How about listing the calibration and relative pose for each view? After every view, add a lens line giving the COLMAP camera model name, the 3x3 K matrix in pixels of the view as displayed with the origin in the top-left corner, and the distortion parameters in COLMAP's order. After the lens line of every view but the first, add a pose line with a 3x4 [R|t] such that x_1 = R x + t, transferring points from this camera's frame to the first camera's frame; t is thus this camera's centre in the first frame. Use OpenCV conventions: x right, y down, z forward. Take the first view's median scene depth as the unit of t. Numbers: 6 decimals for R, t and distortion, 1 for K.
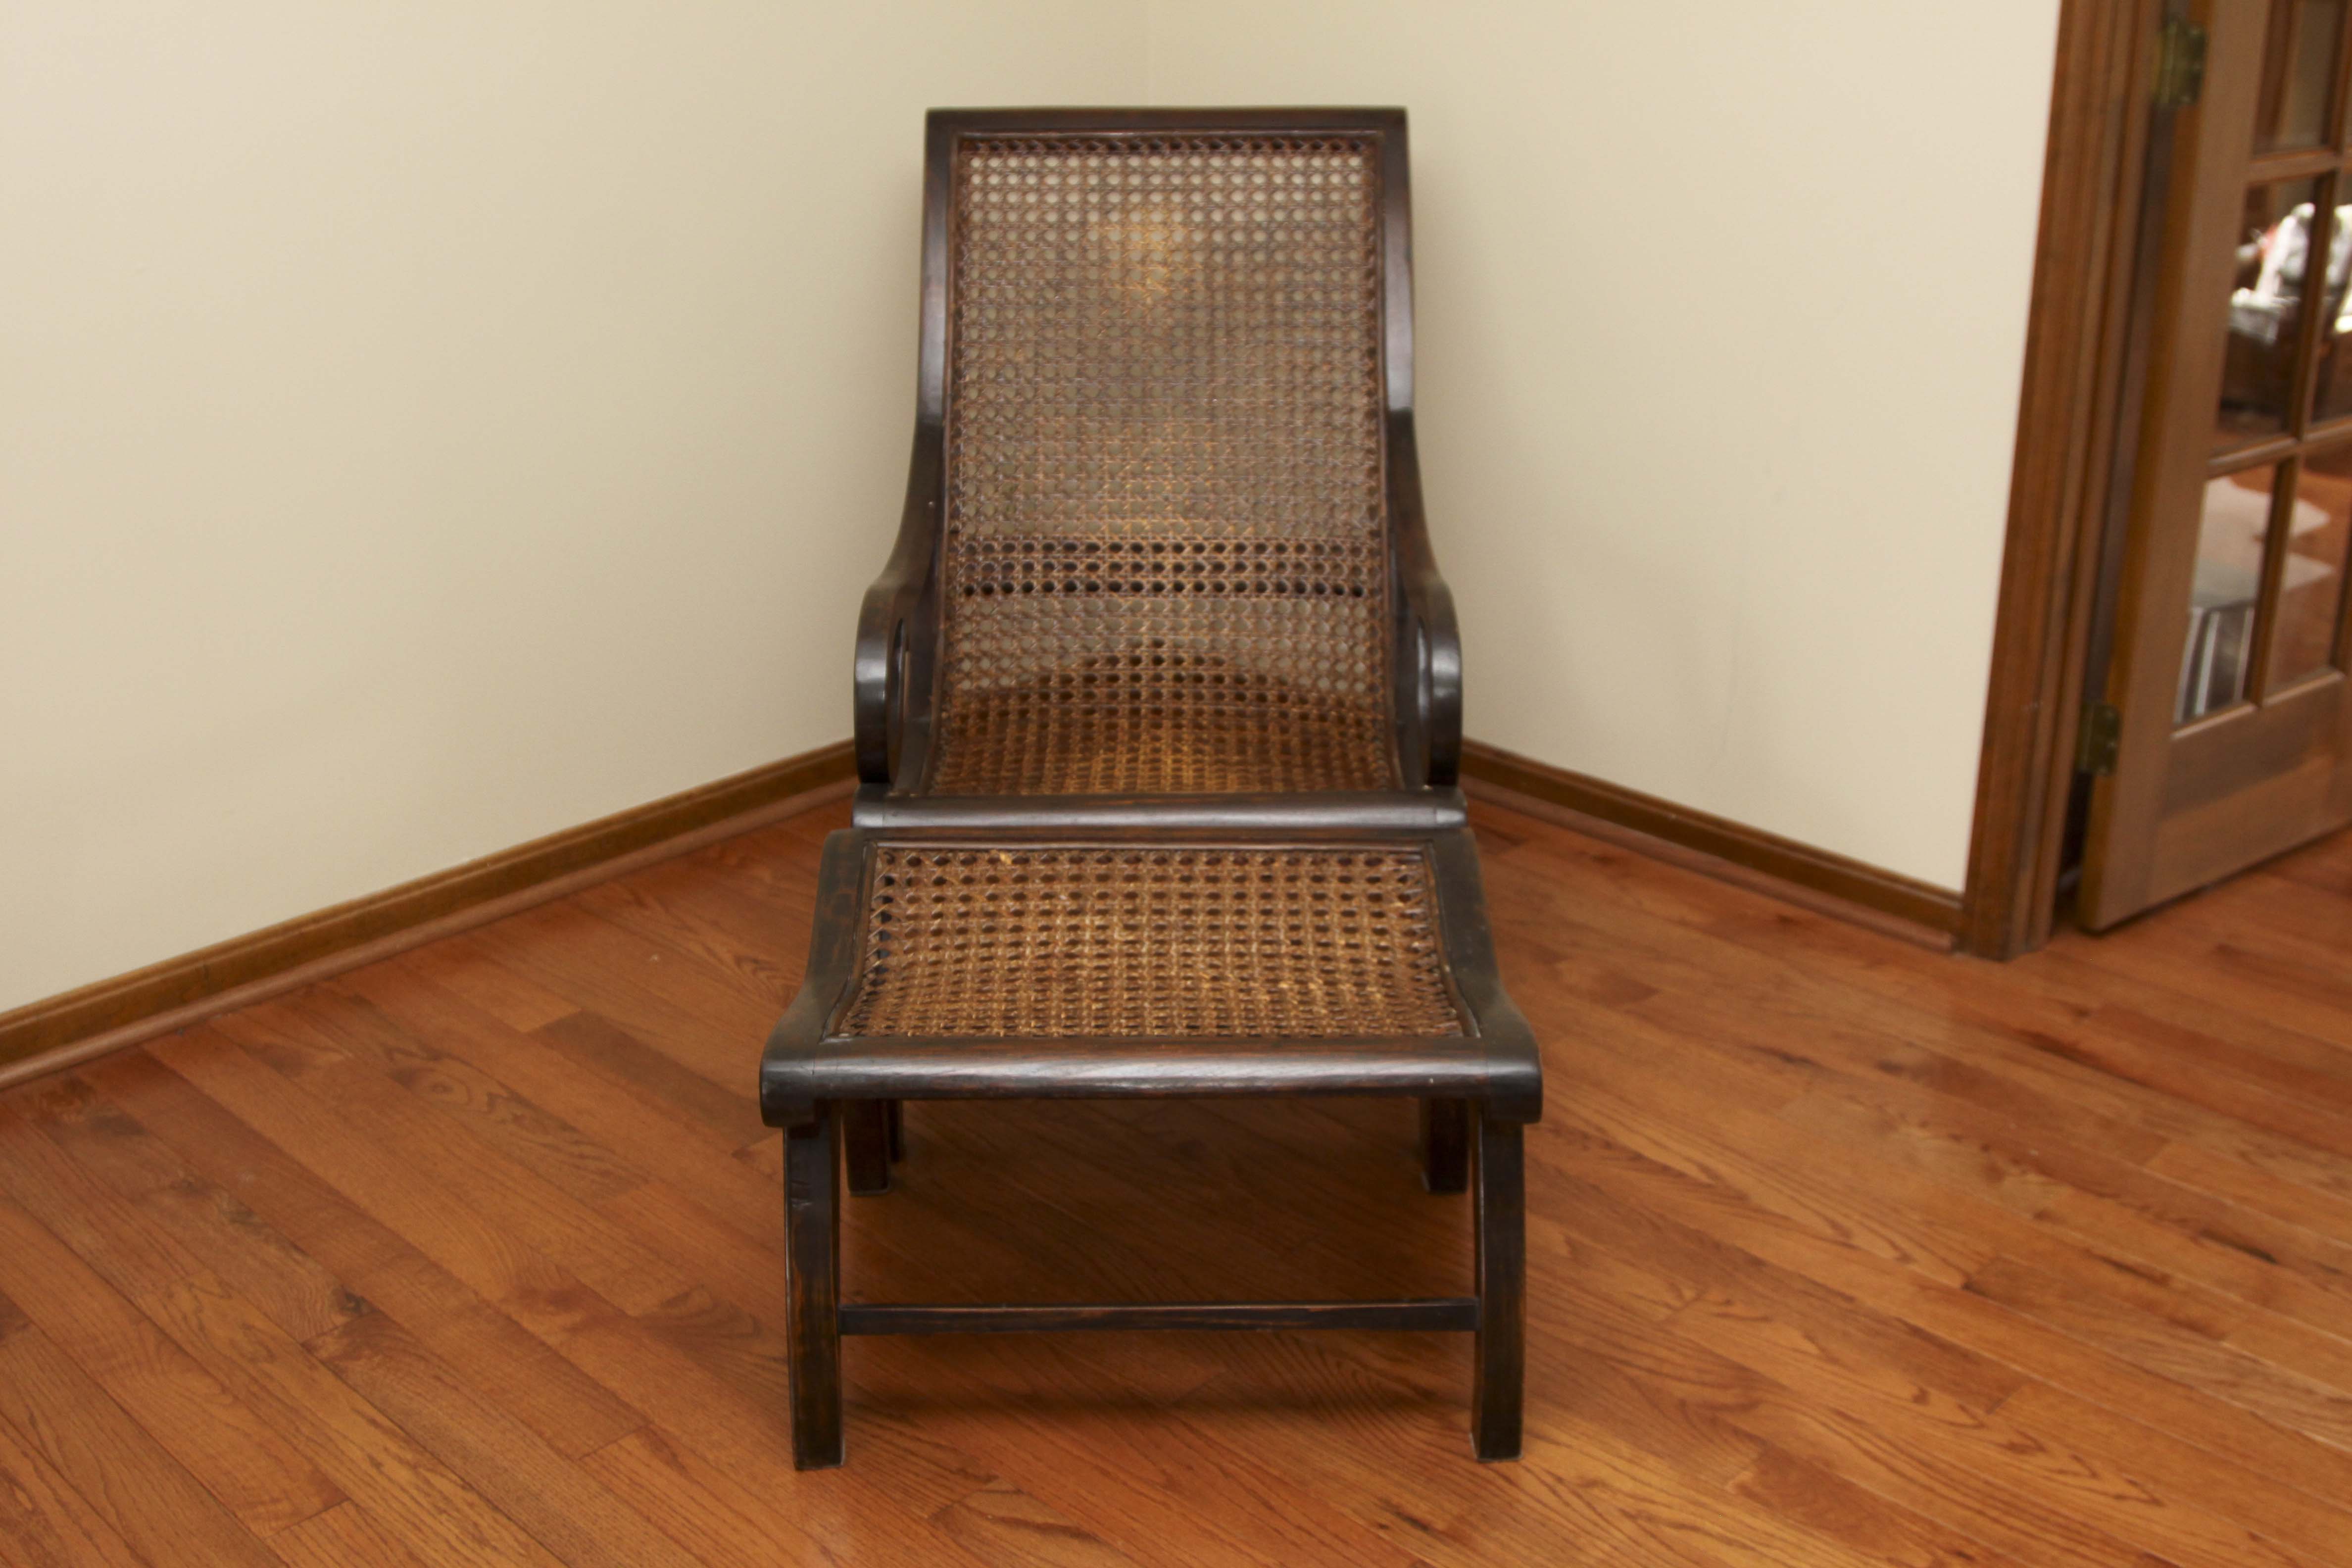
lens RADIAL K [[2488.1, 0, 1183.9], [0, 2488.1, 781.0], [0, 0, 1]] dist [-0.145633, 0.000000]
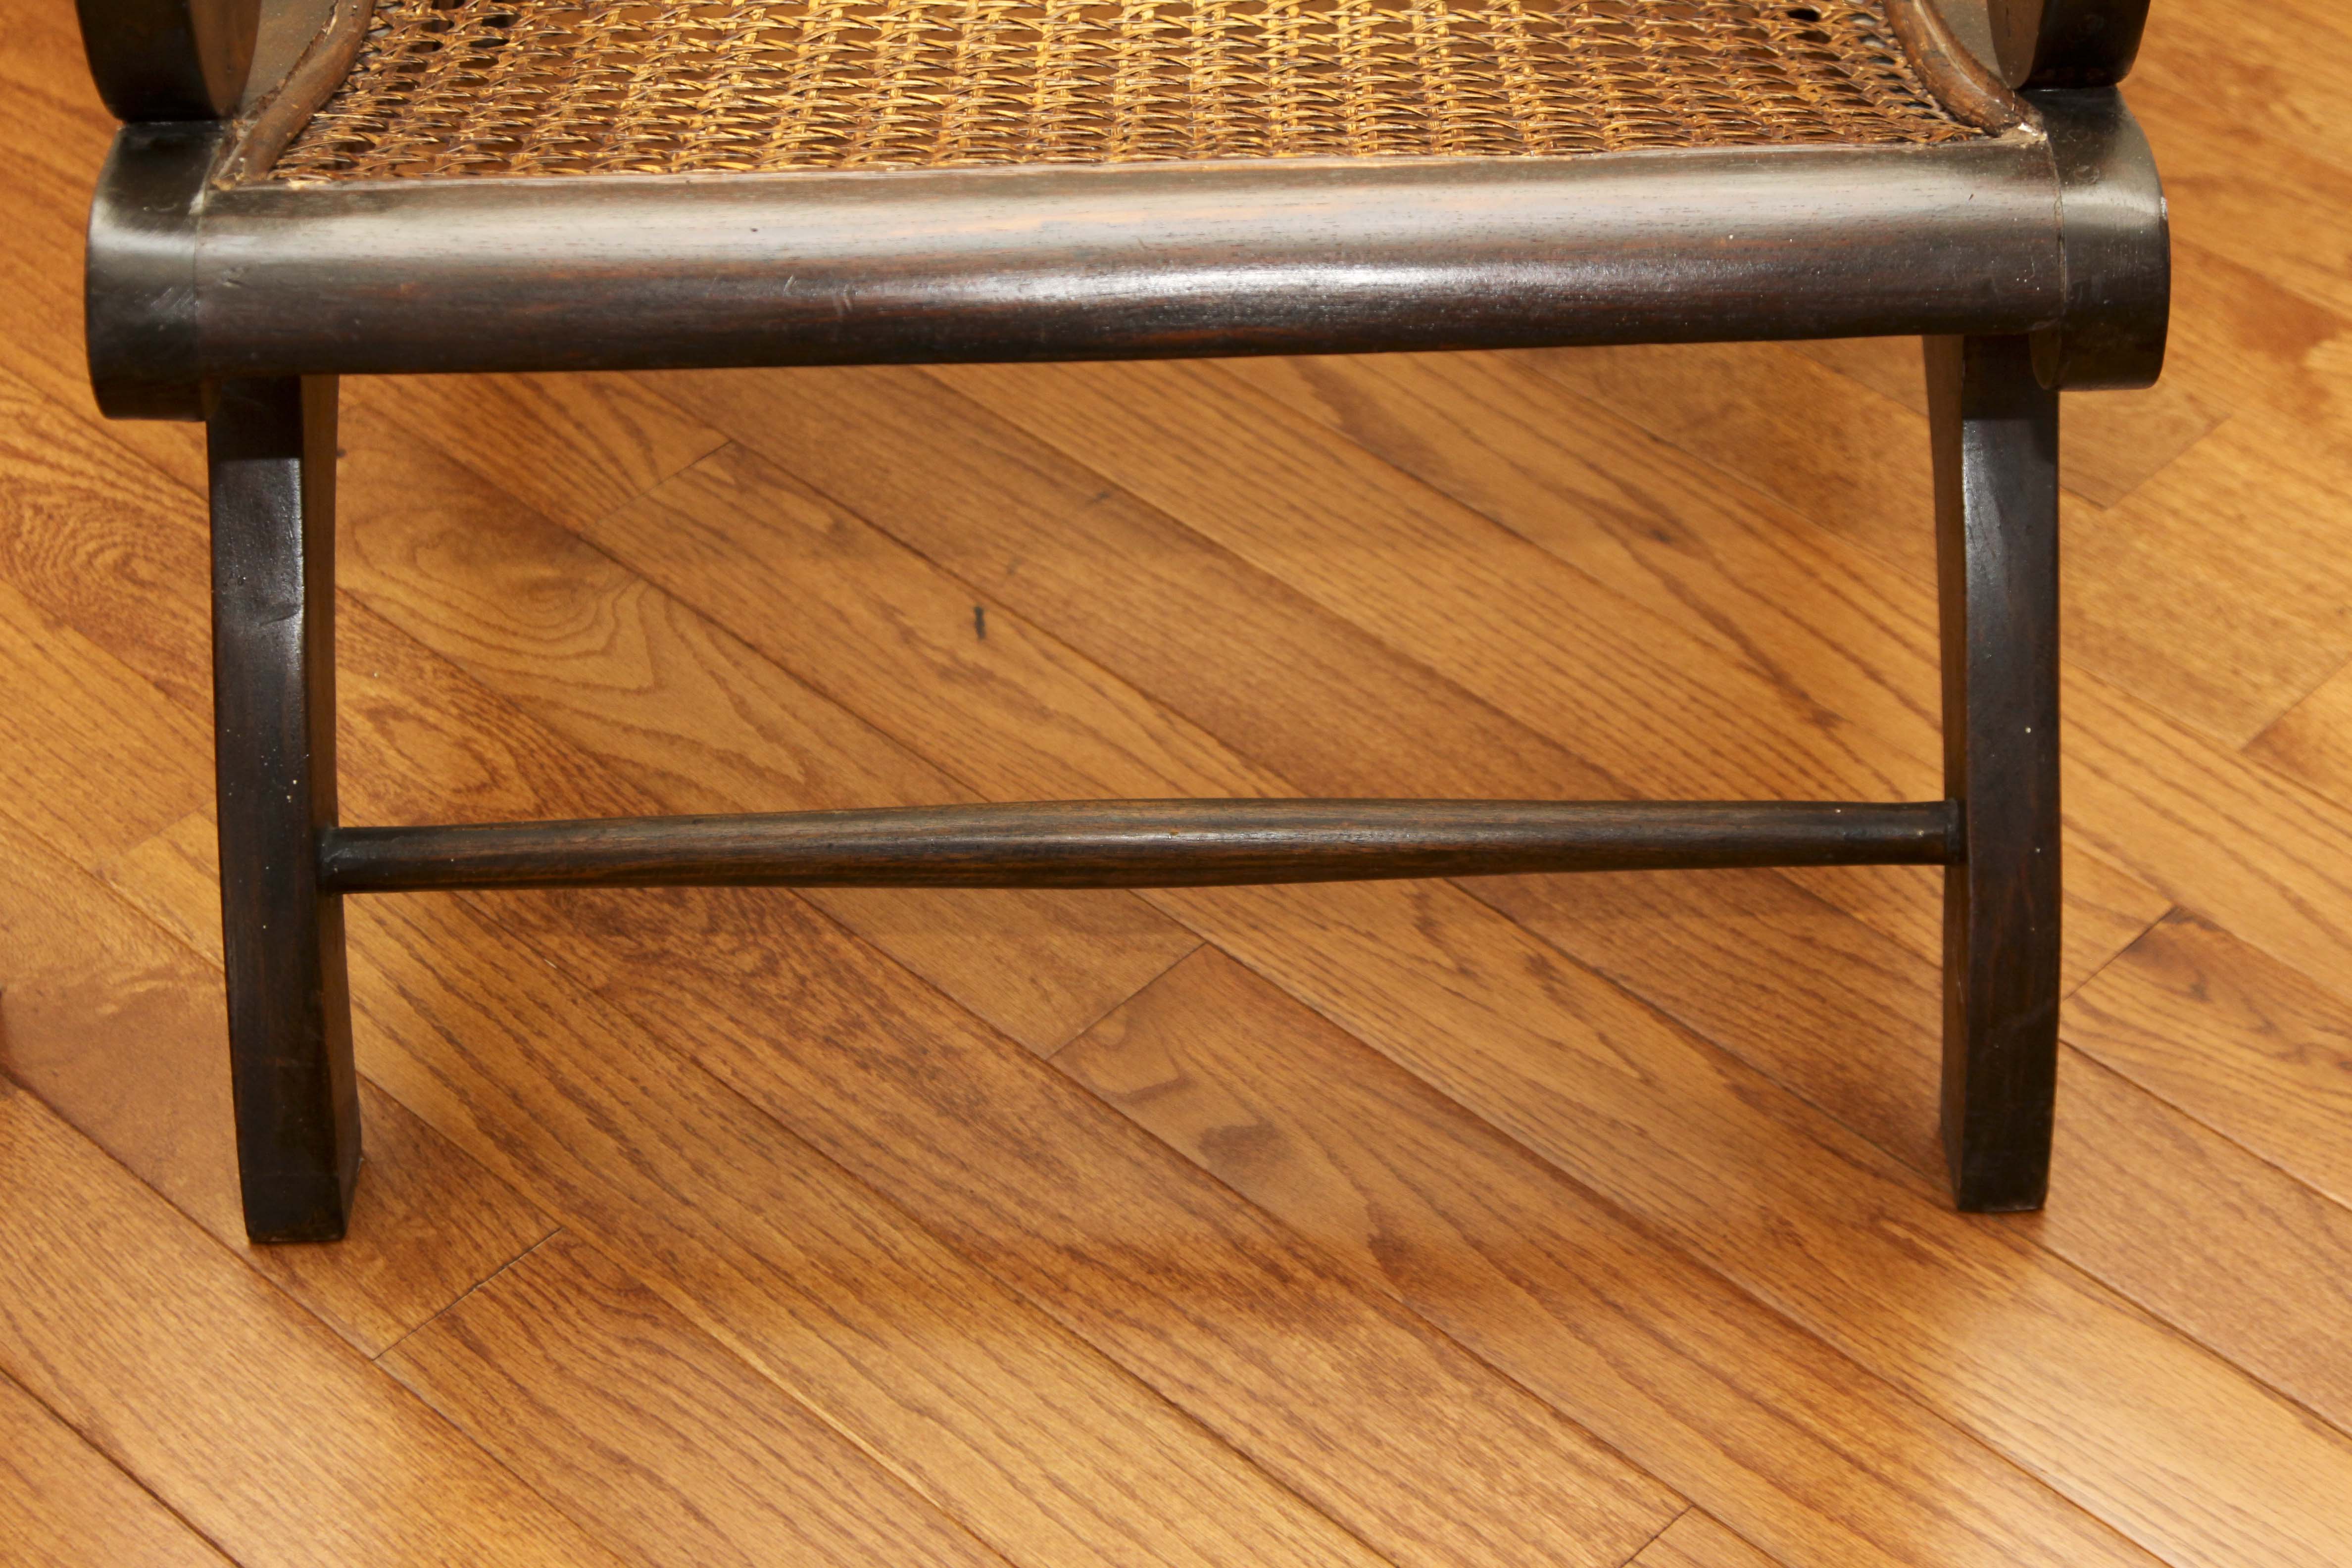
lens RADIAL K [[5288.3, 0, 1151.8], [0, 5288.3, 788.7], [0, 0, 1]] dist [0.120295, 0.000000]
pose [[0.999865, -0.015030, -0.006656, -0.002395], [0.016373, 0.946679, 0.321761, -0.103935], [0.001465, -0.321827, 0.946797, 0.301001]]
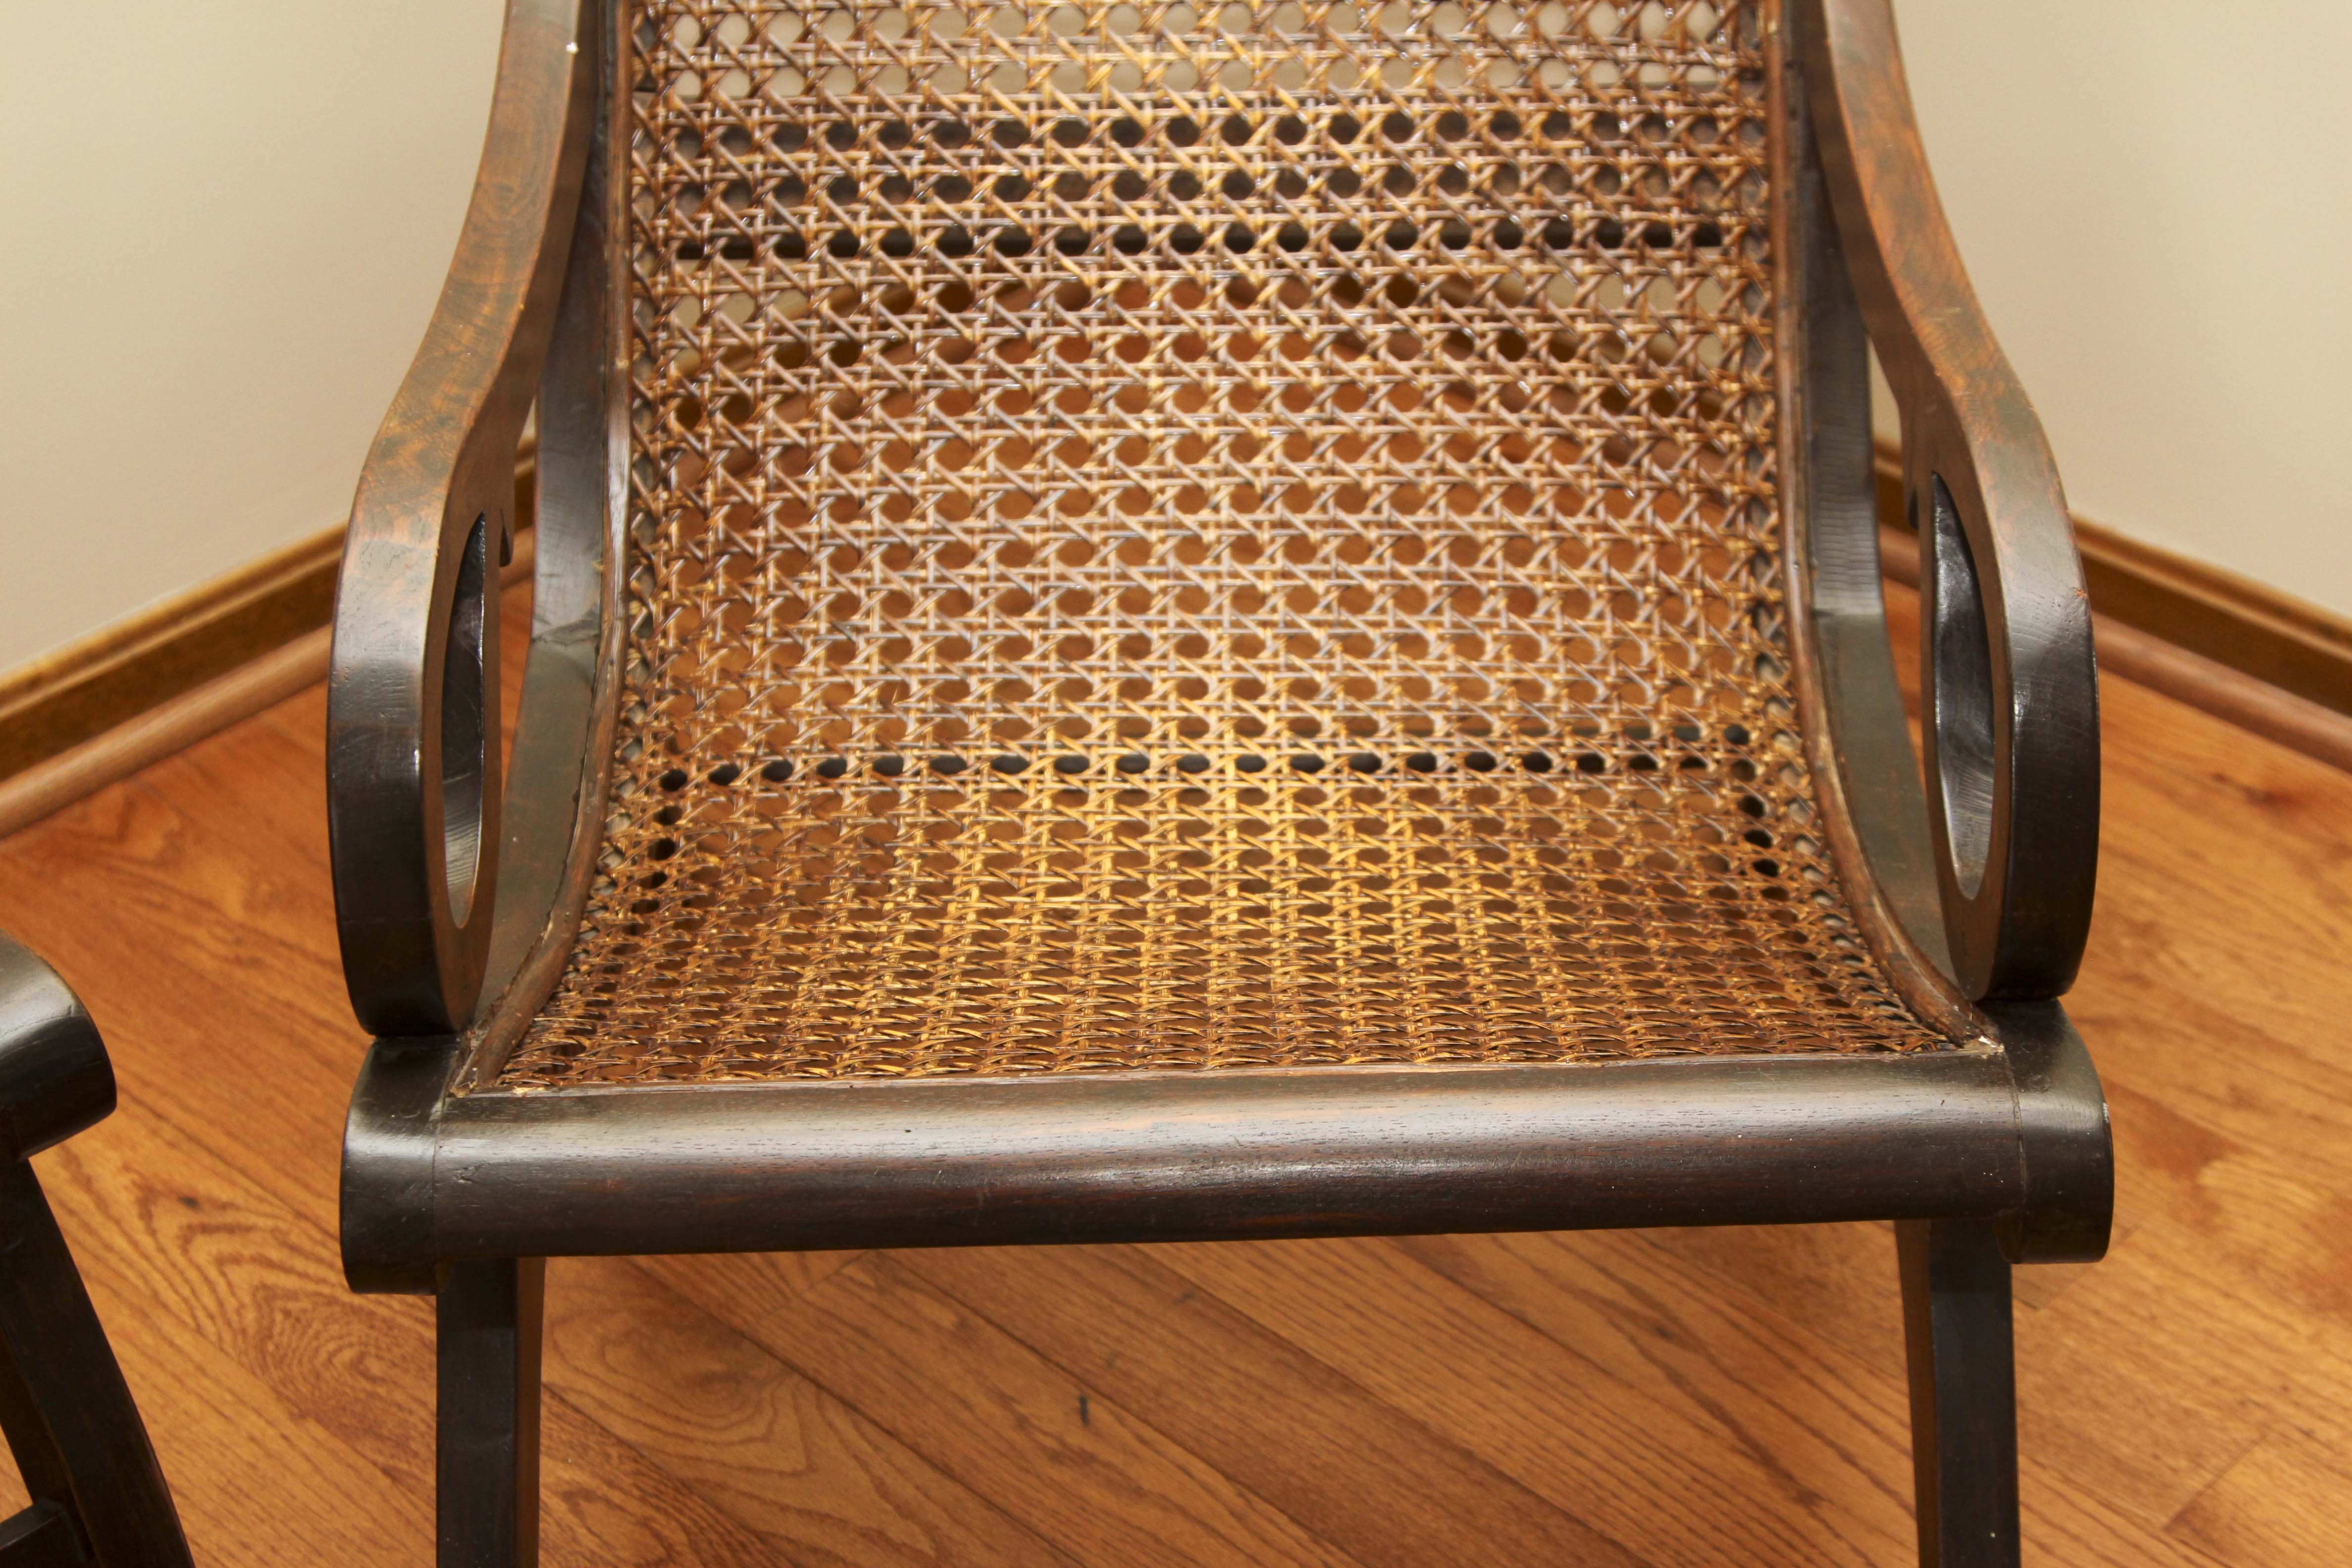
lens RADIAL K [[4353.8, 0, 1165.4], [0, 4353.8, 792.0], [0, 0, 1]] dist [0.028547, 0.000000]
pose [[0.999826, -0.016559, -0.008619, -0.009157], [0.017907, 0.981200, 0.192163, -0.122810], [0.005275, -0.192284, 0.981325, 0.325240]]
